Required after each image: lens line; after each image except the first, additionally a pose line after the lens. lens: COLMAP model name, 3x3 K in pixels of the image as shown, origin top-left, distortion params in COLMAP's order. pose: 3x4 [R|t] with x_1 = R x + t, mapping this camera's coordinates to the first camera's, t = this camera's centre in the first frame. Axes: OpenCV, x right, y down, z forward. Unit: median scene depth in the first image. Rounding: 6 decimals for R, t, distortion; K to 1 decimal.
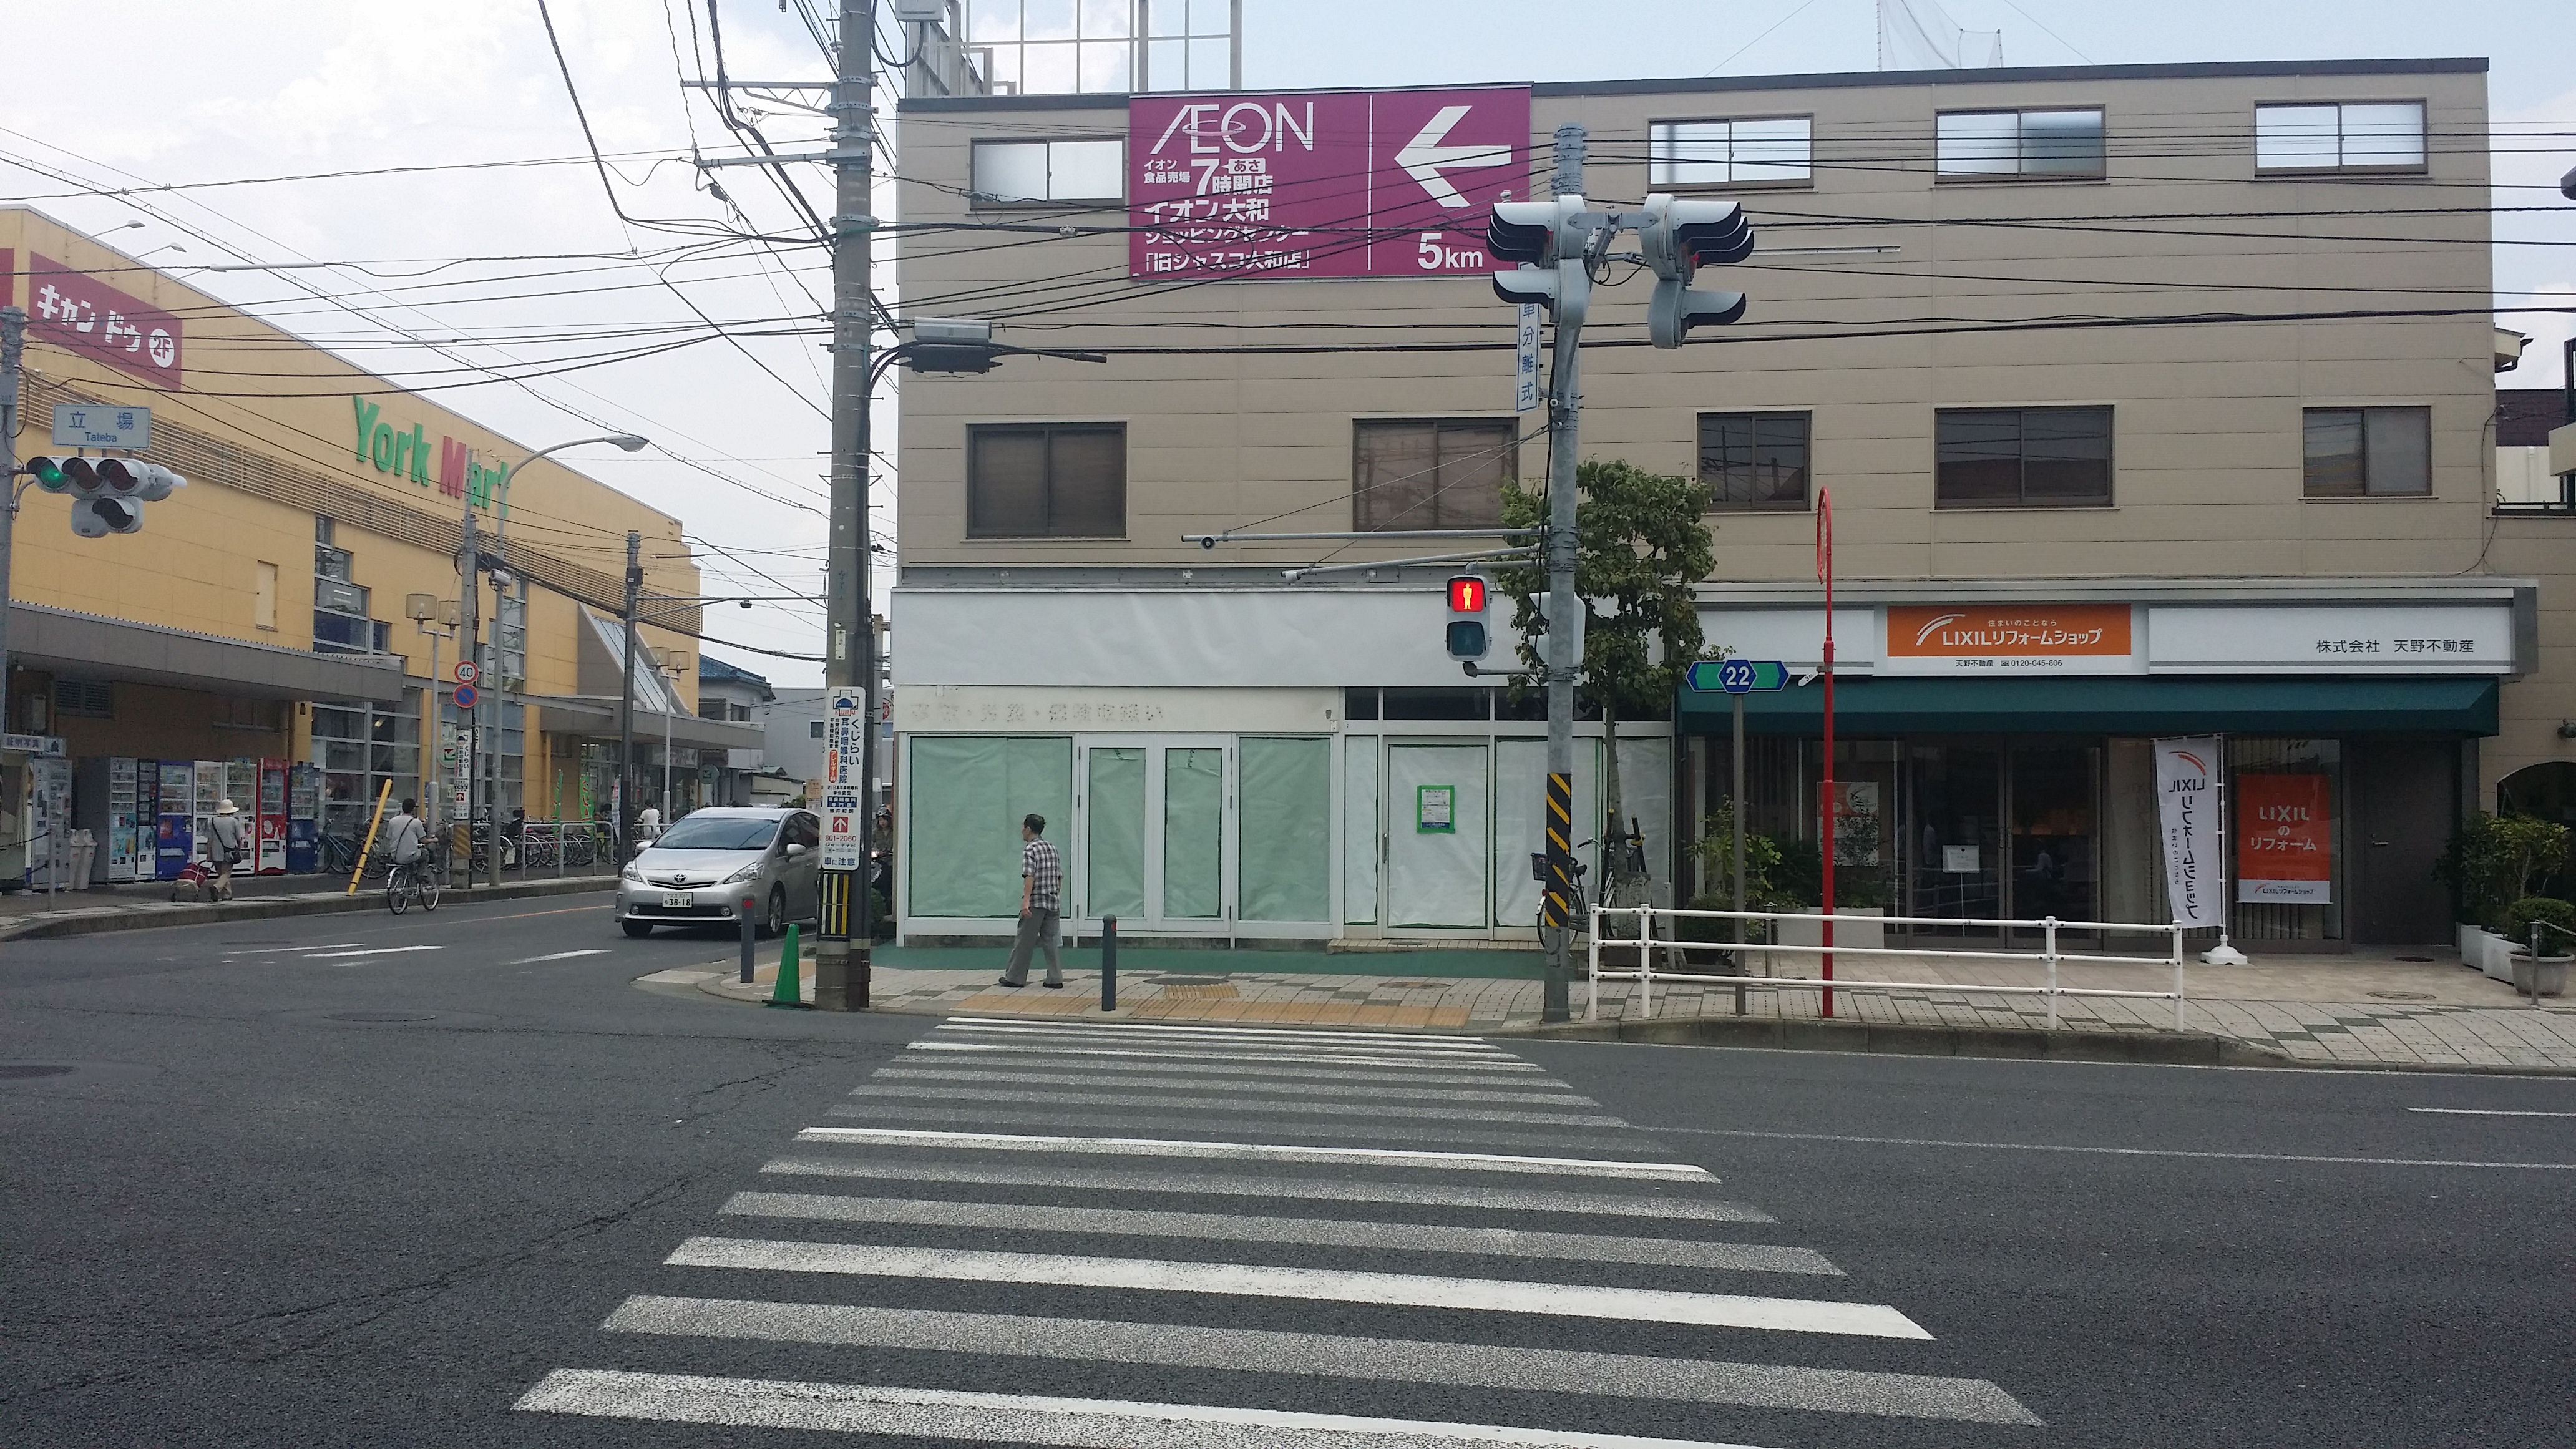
lens RADIAL K [[2152.3, 0, 1288.0], [0, 2152.3, 724.5], [0, 0, 1]] dist [0.104598, -0.165607]
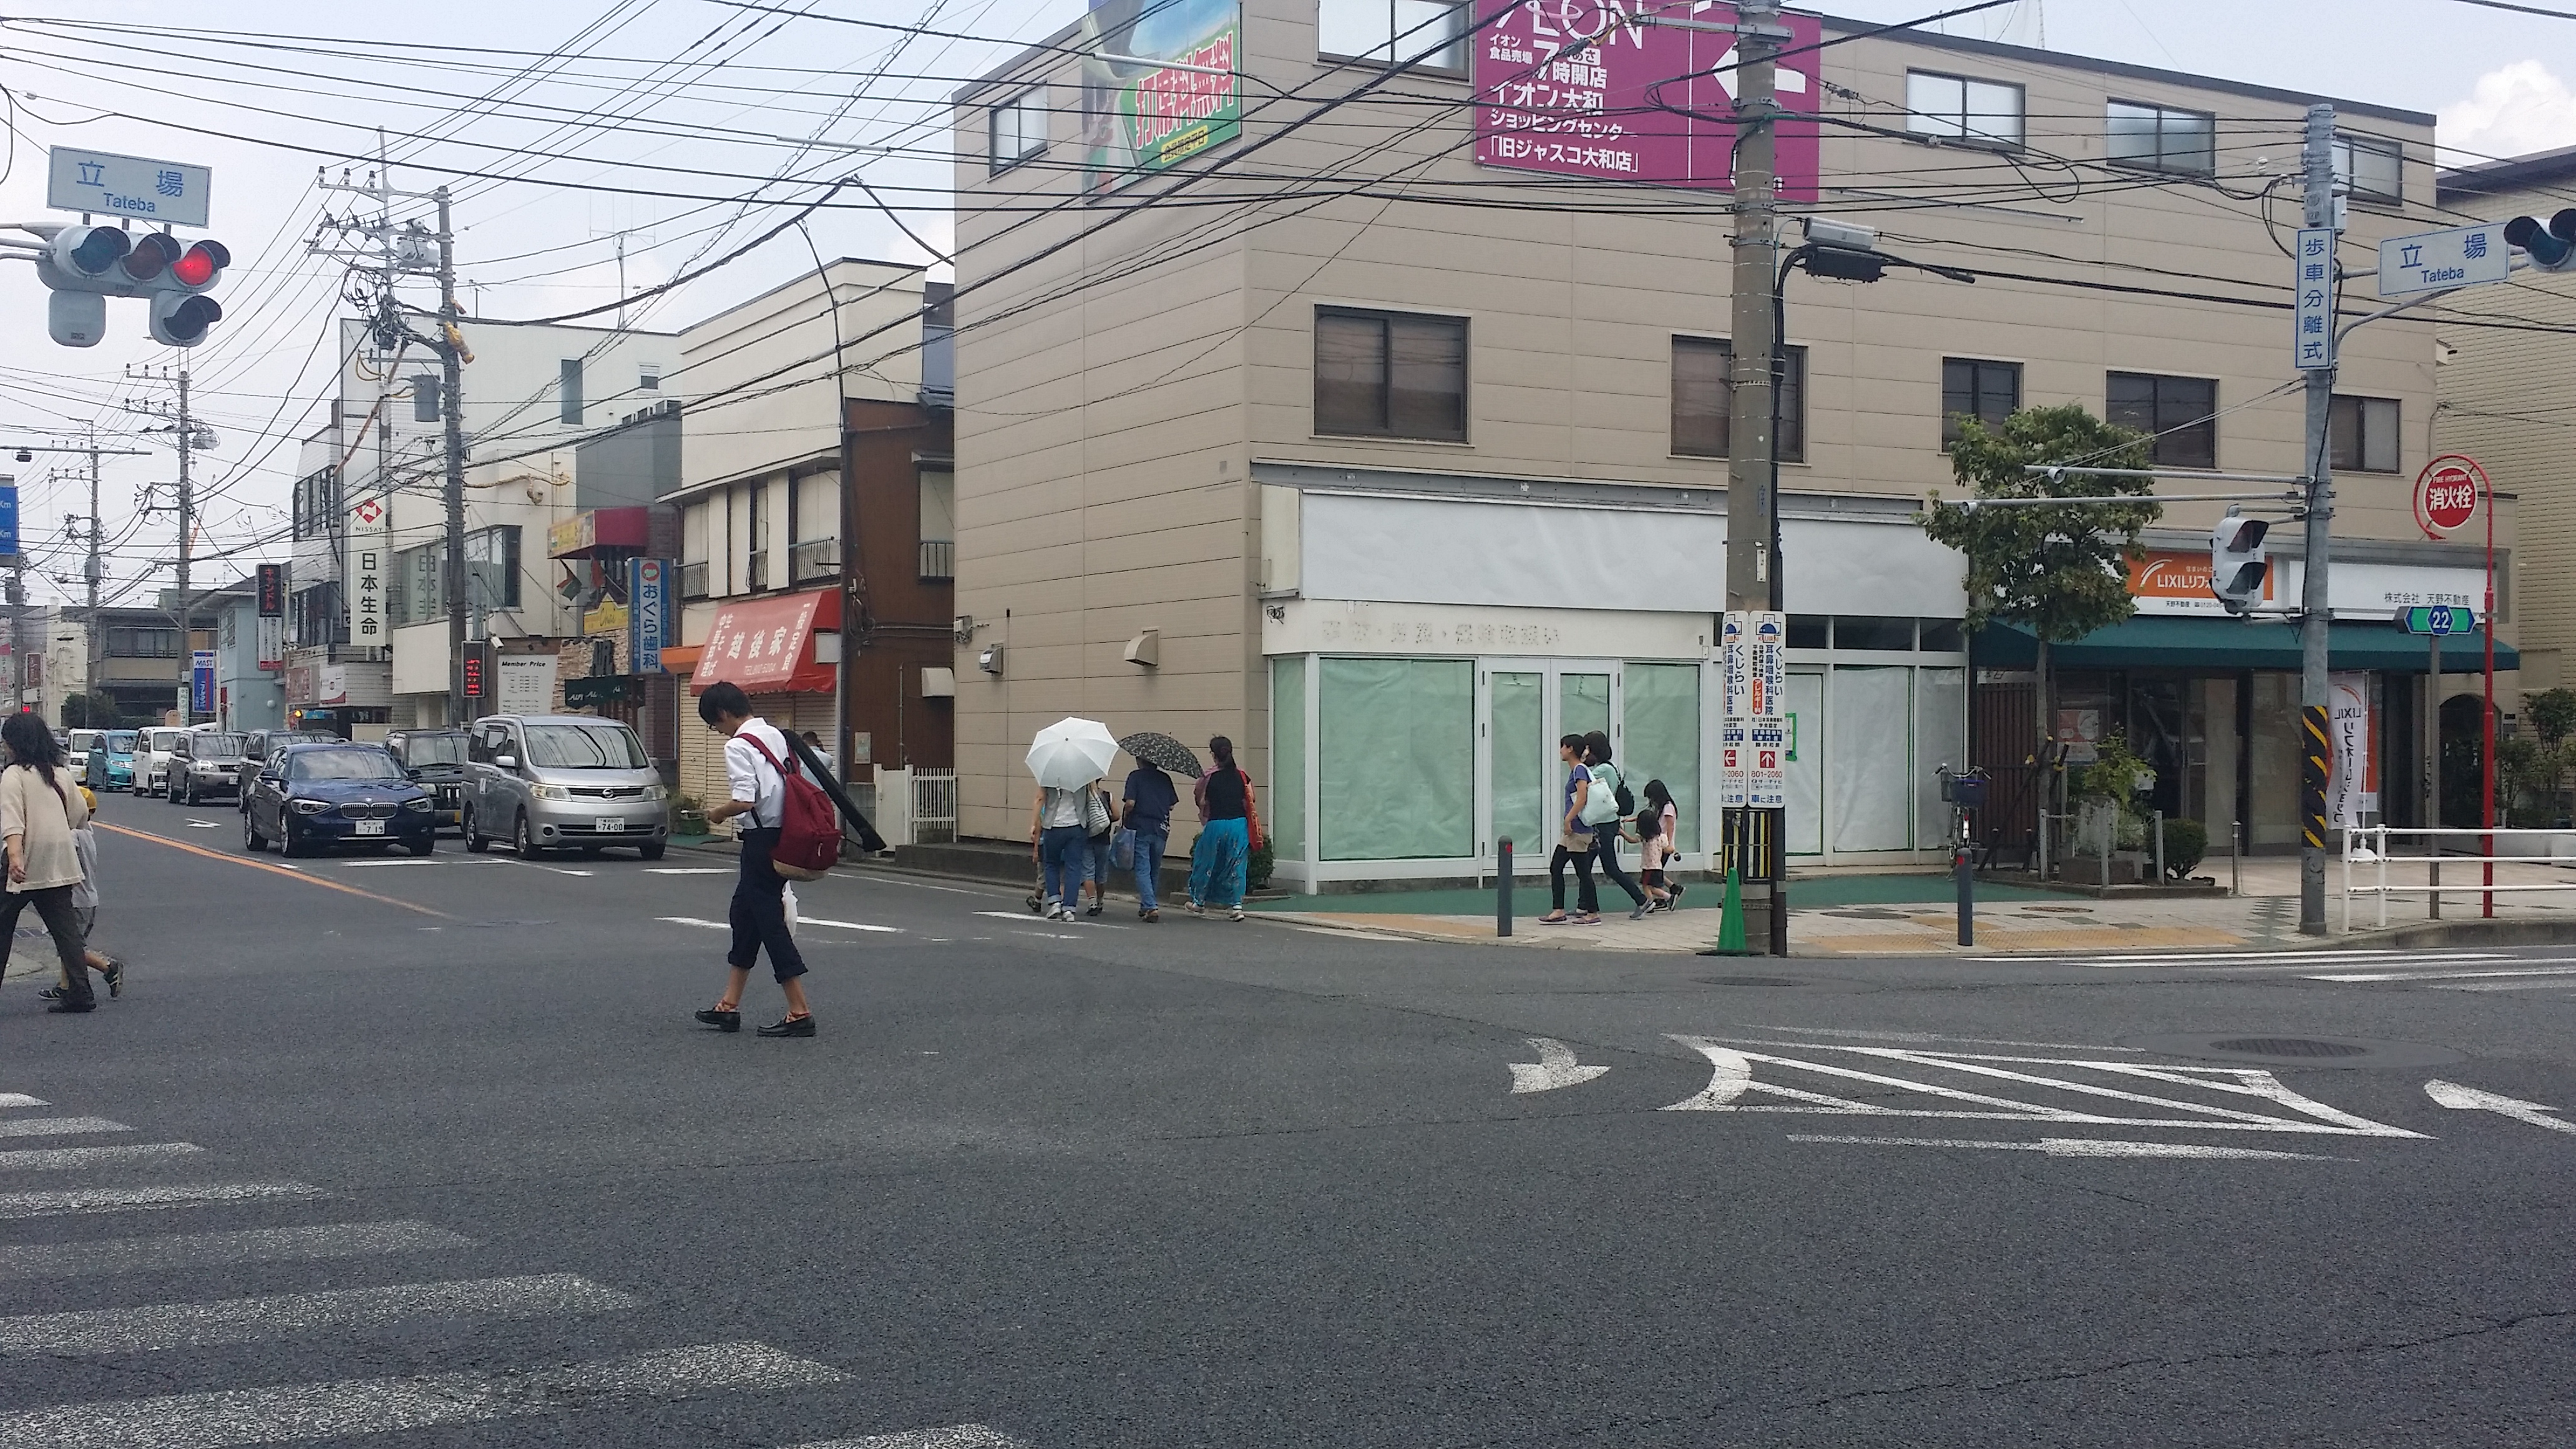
lens RADIAL K [[2356.4, 0, 1288.0], [0, 2356.4, 724.5], [0, 0, 1]] dist [0.051999, -0.003711]
pose [[0.852727, -0.003083, 0.522348, -0.696199], [-0.017434, 0.999257, 0.034359, -0.000032], [-0.522066, -0.038406, 0.852040, 0.185105]]
